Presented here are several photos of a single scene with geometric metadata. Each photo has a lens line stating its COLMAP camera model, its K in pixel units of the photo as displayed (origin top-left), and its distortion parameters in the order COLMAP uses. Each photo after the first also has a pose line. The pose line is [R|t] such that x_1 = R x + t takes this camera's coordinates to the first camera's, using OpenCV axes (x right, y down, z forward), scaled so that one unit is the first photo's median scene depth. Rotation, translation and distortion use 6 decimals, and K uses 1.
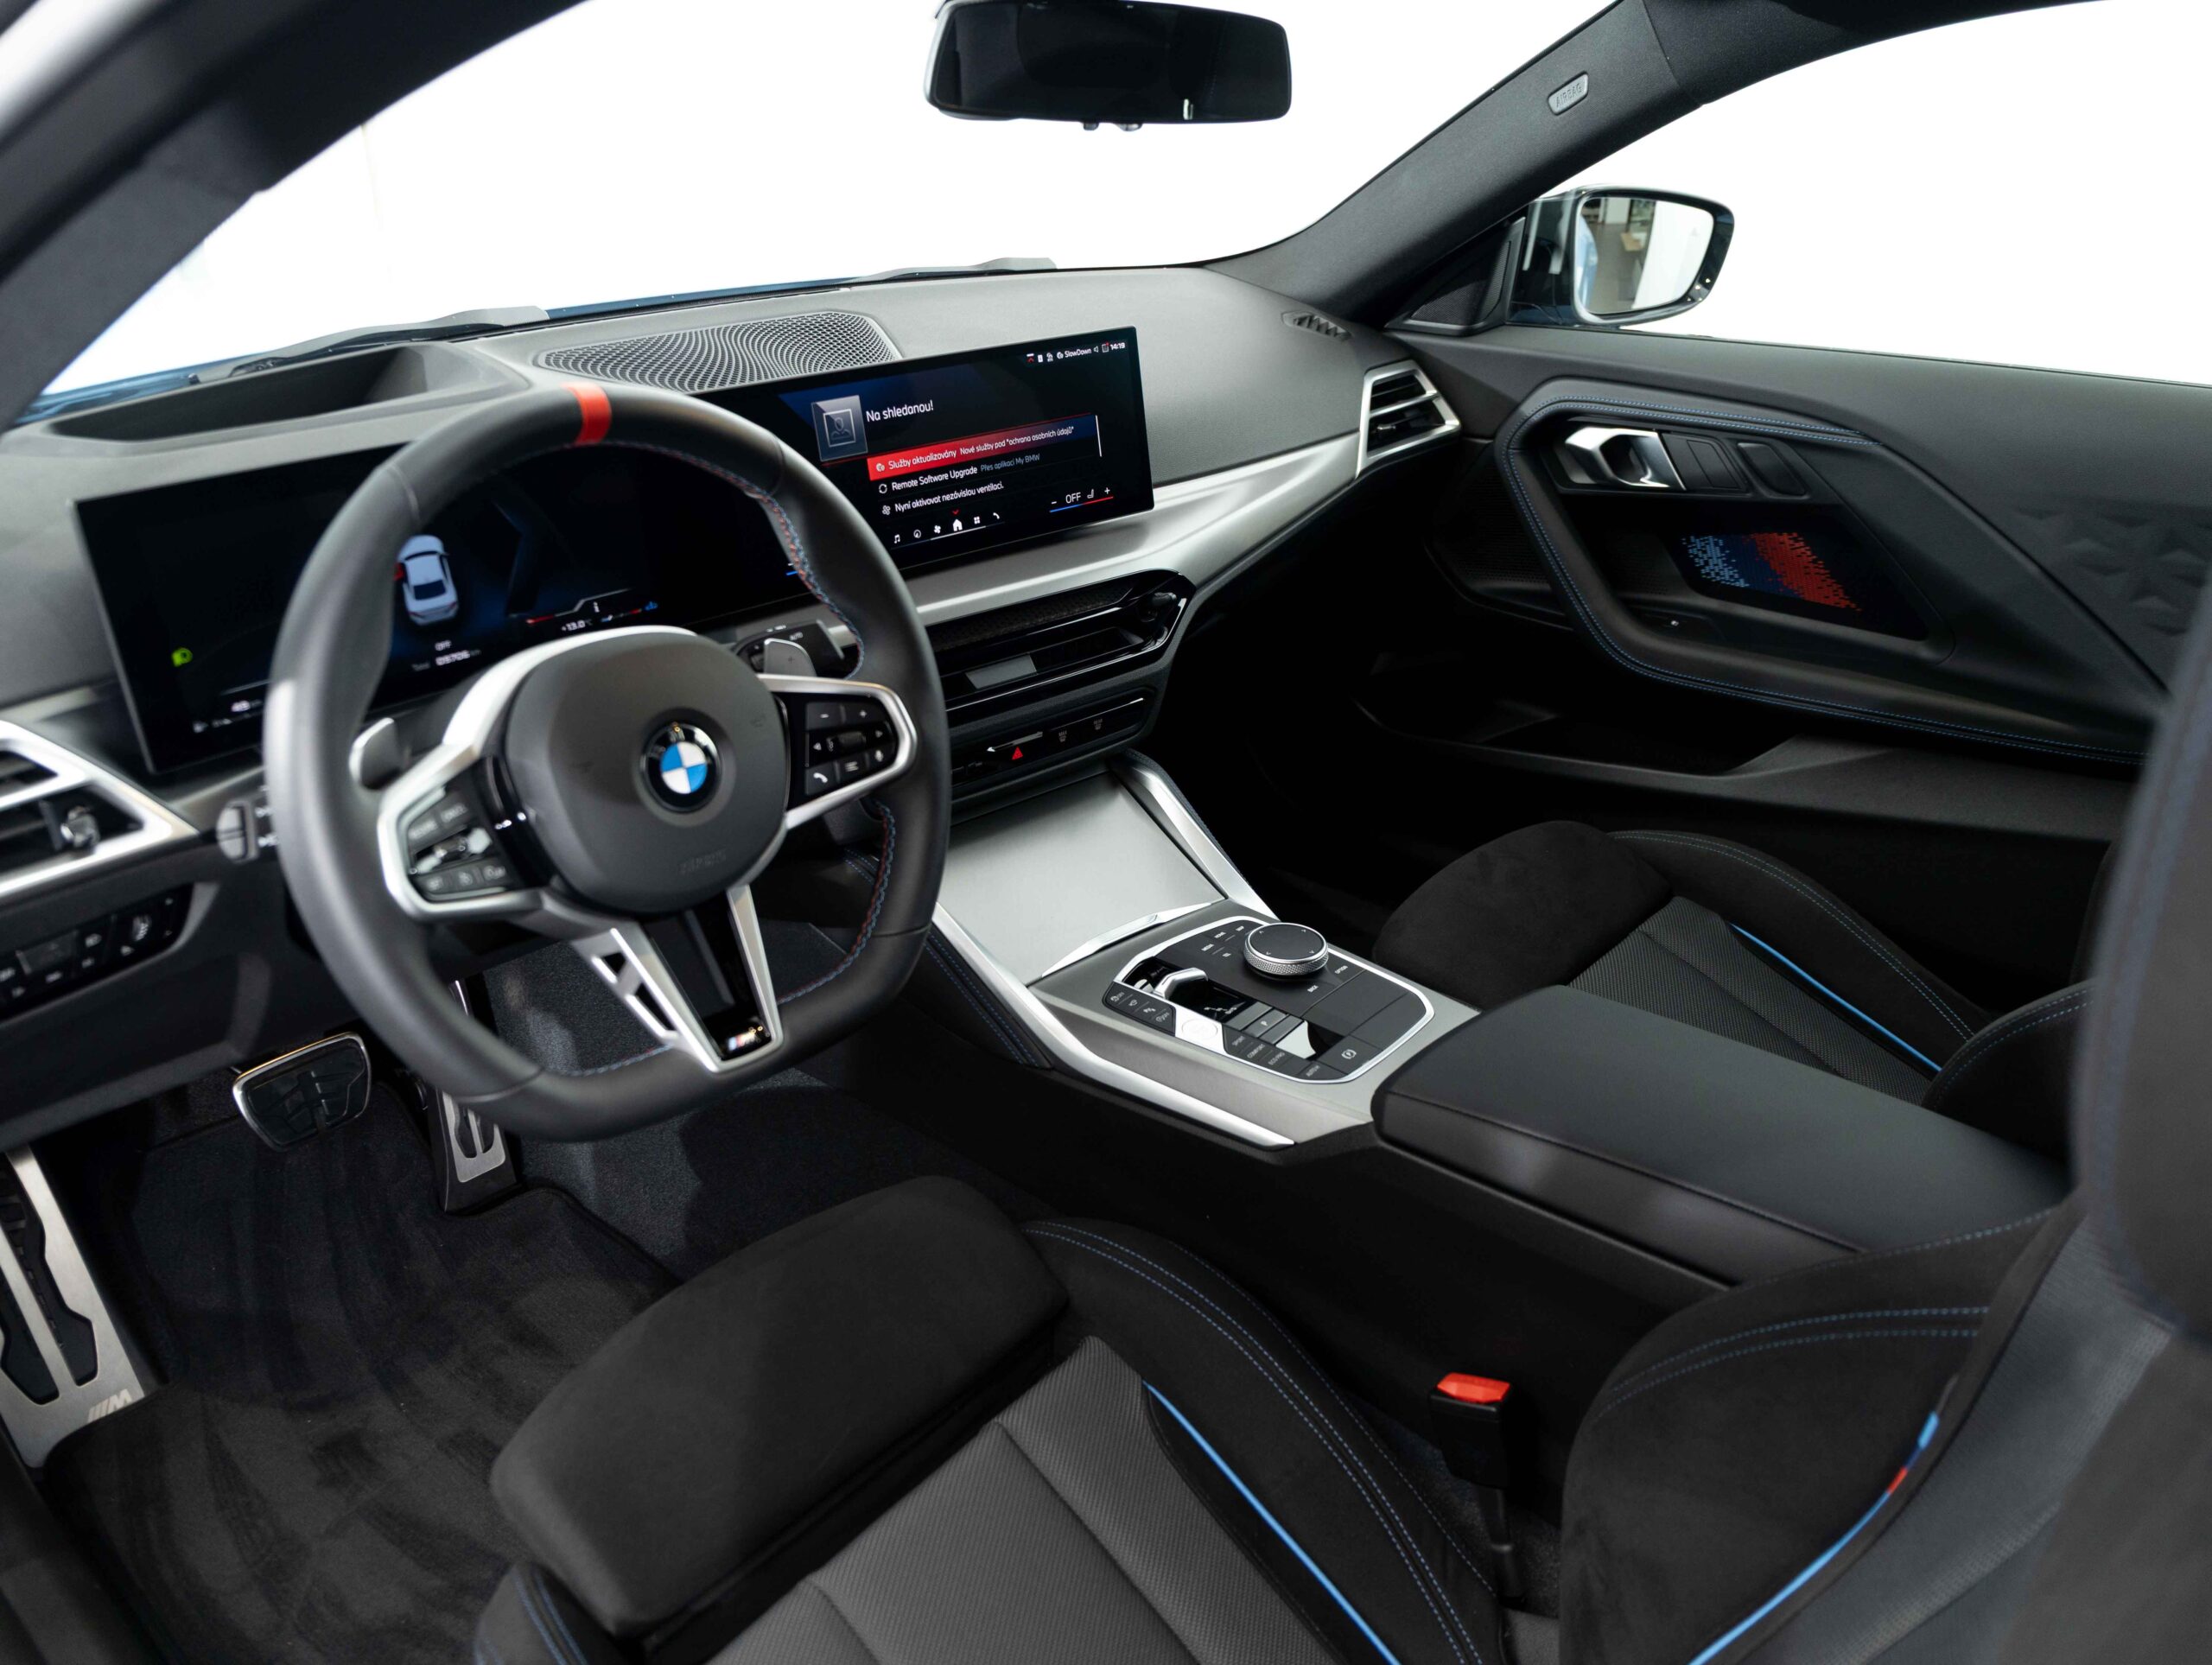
lens RADIAL K [[1572.3, 0, 1106.0], [0, 1572.3, 832.5], [0, 0, 1]] dist [-0.036060, 0.000042]
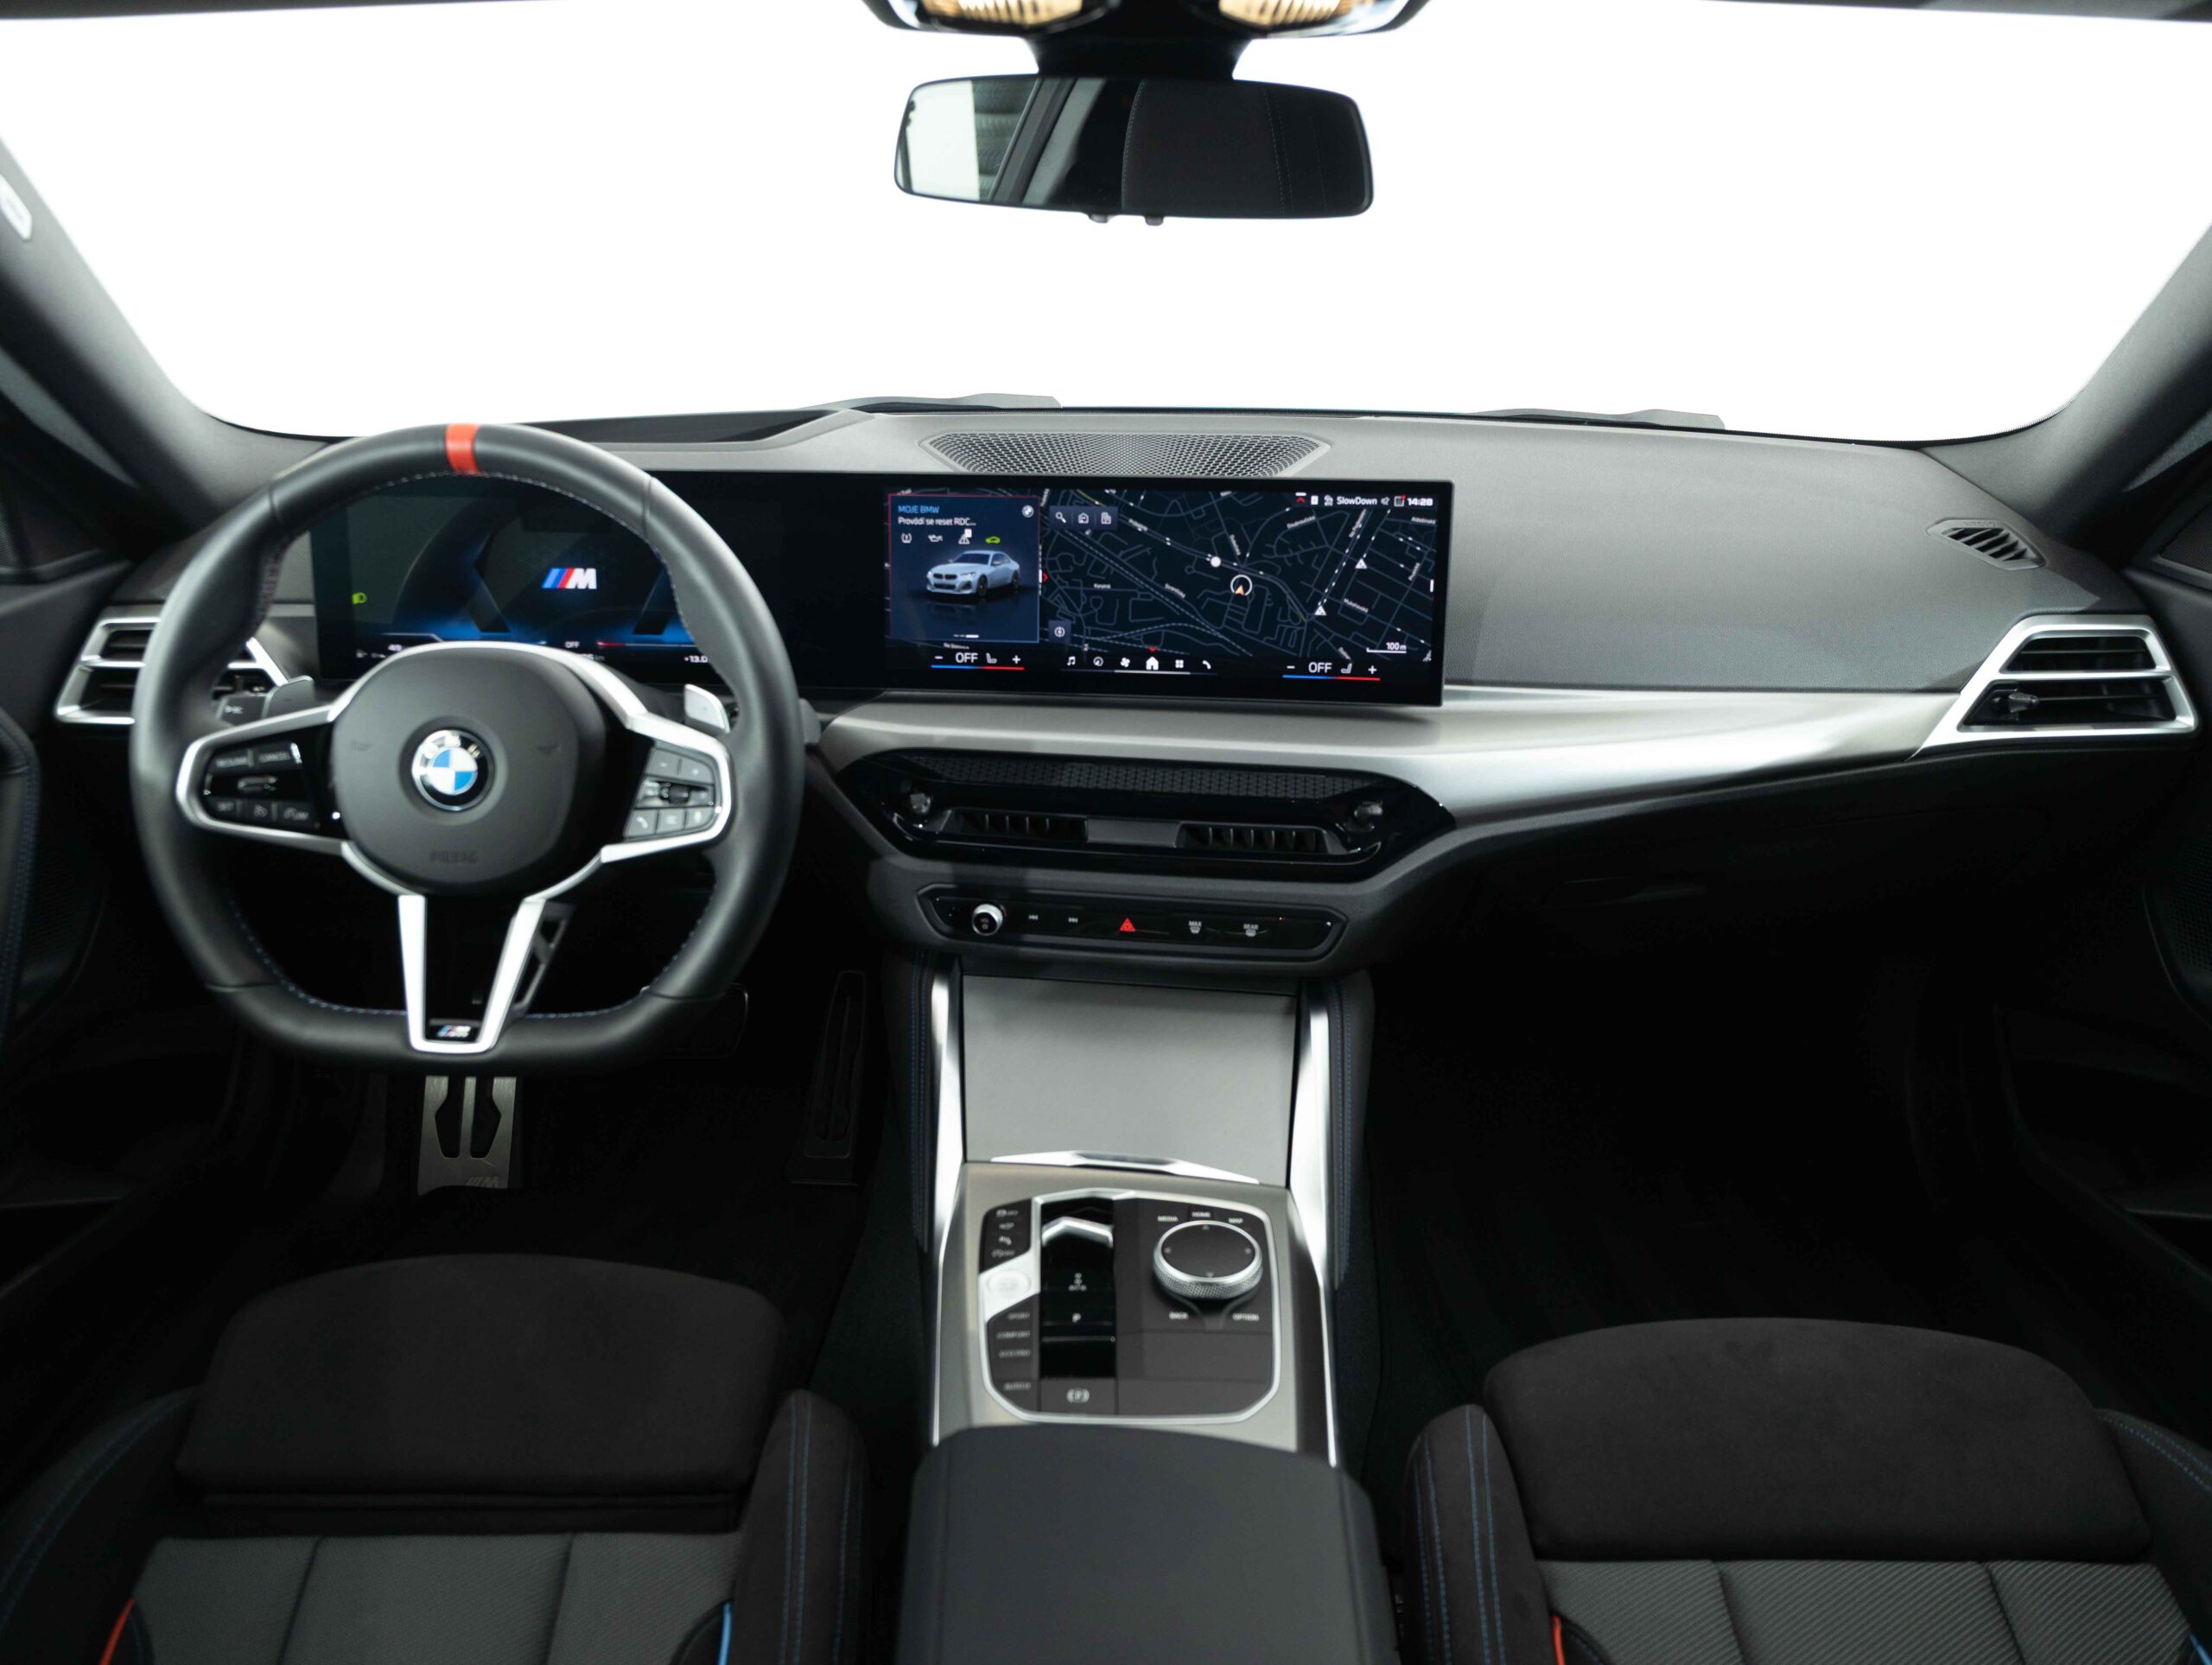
lens RADIAL K [[1615.4, 0, 1106.0], [0, 1615.4, 832.5], [0, 0, 1]] dist [-0.036083, -0.004006]
pose [[0.656059, 0.269511, -0.704948, 0.562870], [-0.337559, 0.940213, 0.045308, -0.138234], [0.675012, 0.208237, 0.707811, 0.351943]]
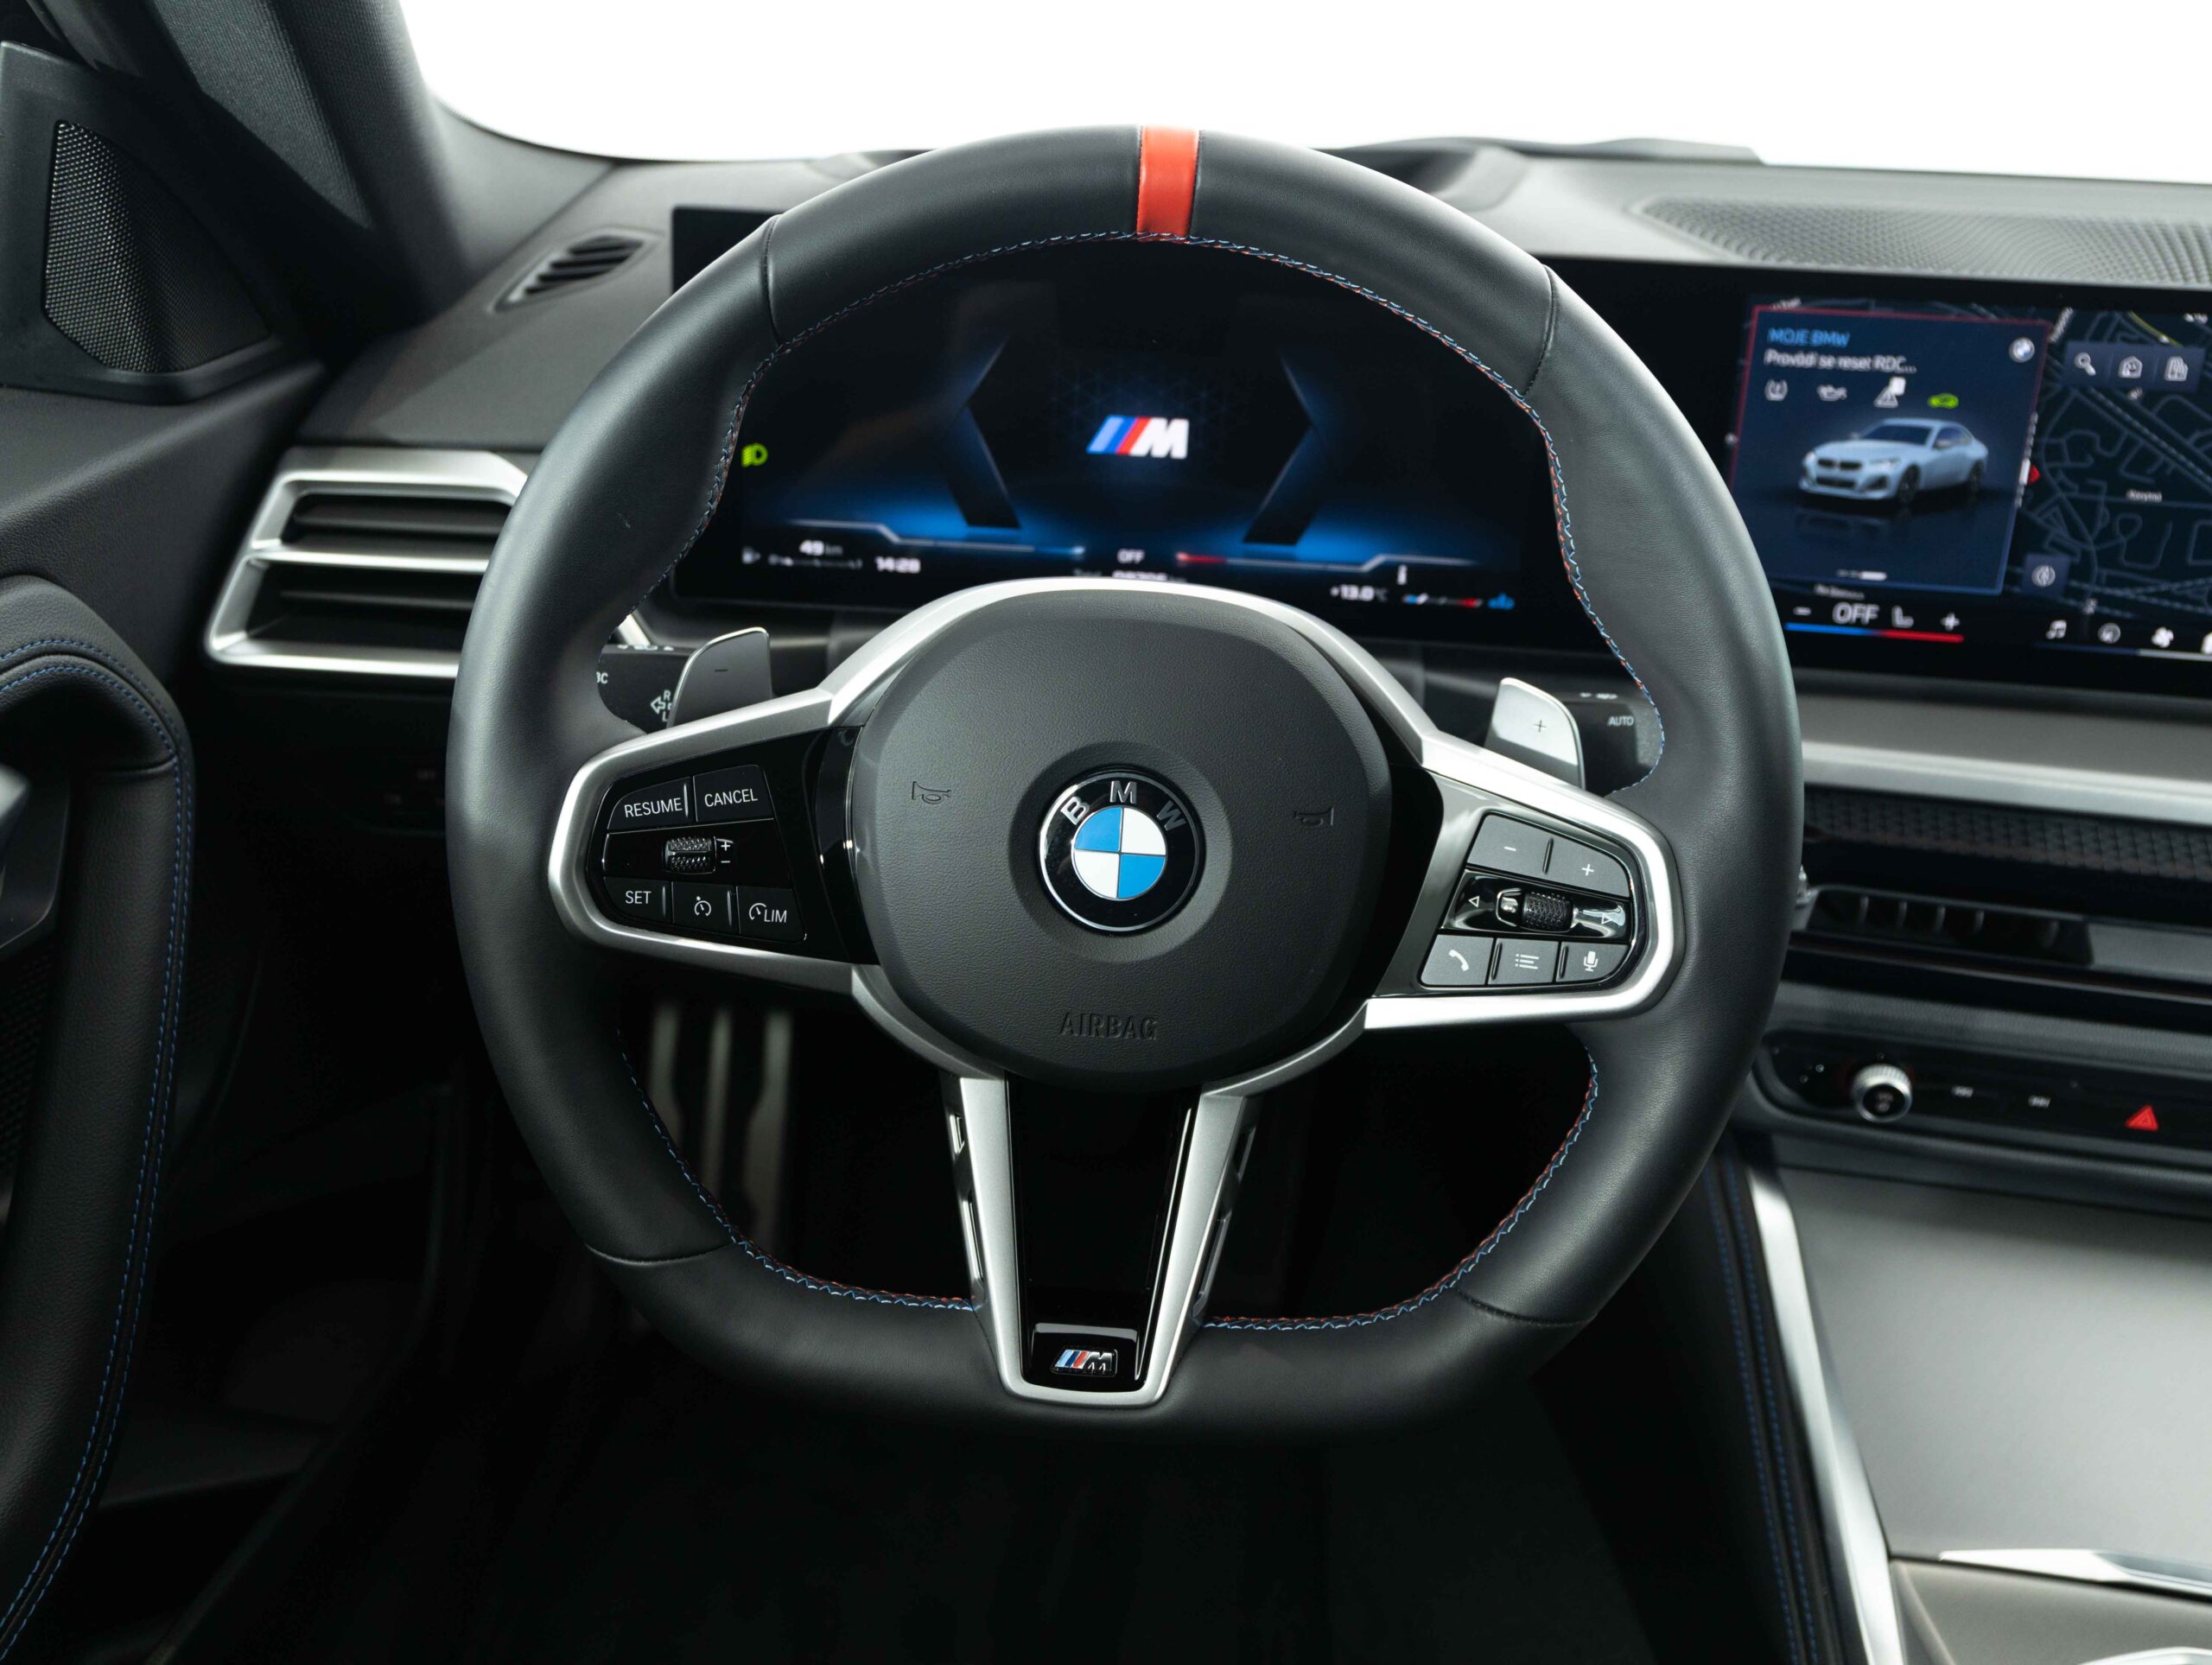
lens RADIAL K [[1860.7, 0, 1106.0], [0, 1860.7, 832.5], [0, 0, 1]] dist [0.001148, 0.008539]
pose [[0.626274, 0.353990, -0.694602, 0.112574], [-0.377476, 0.917253, 0.127116, -0.085047], [0.682124, 0.182586, 0.708074, 0.365874]]
